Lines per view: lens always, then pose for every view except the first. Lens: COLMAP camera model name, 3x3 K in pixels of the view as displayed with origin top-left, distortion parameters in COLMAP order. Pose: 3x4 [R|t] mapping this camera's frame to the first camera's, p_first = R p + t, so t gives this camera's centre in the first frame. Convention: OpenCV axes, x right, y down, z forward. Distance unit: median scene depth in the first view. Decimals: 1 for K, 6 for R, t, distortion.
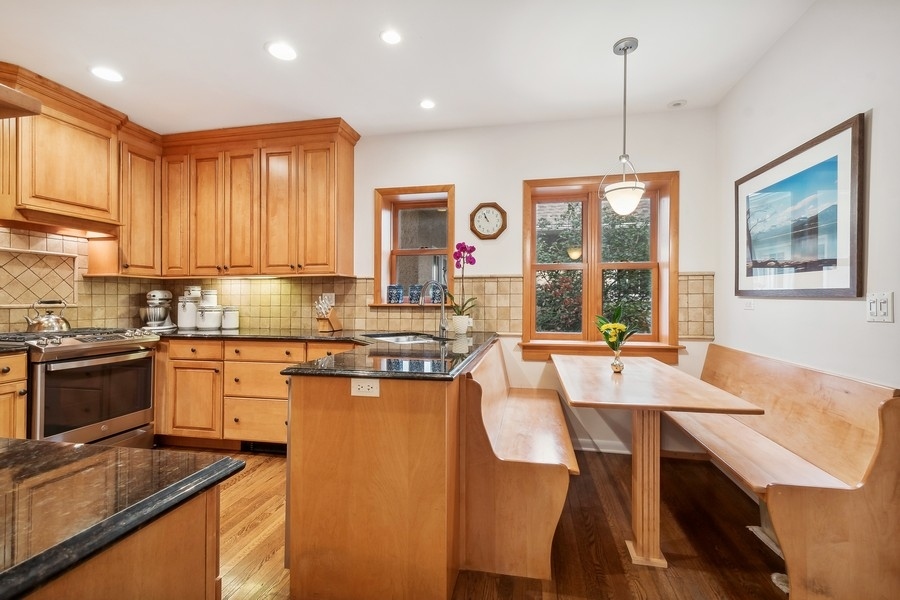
lens RADIAL K [[398.4, 0, 453.7], [0, 398.4, 297.3], [0, 0, 1]] dist [0.003355, 0.000053]
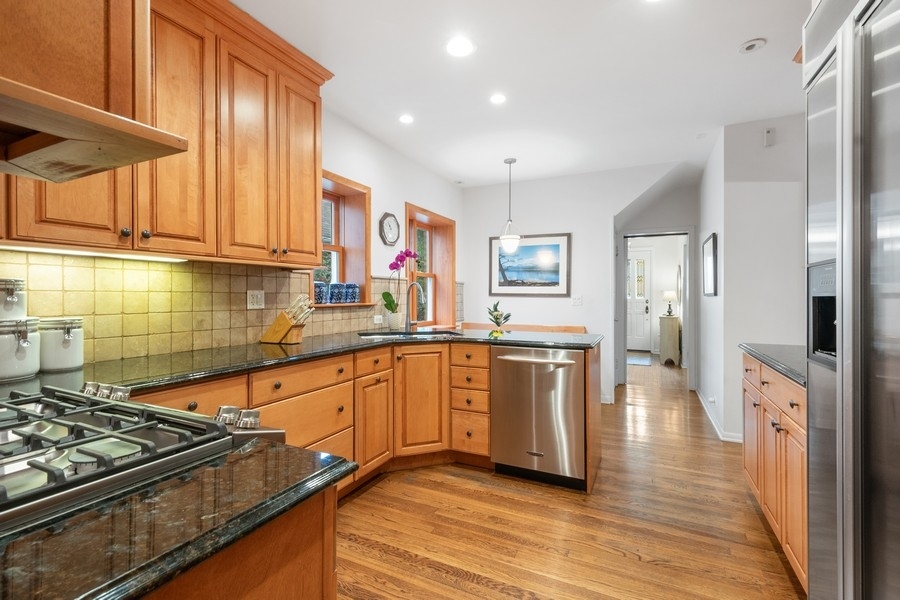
lens RADIAL K [[398.4, 0, 456.6], [0, 398.4, 297.6], [0, 0, 1]] dist [0.003355, 0.000053]
pose [[0.250672, -0.002748, 0.968068, -0.951303], [-0.002224, 0.999992, 0.003414, -0.001189], [-0.968069, -0.003009, 0.250664, 0.521529]]
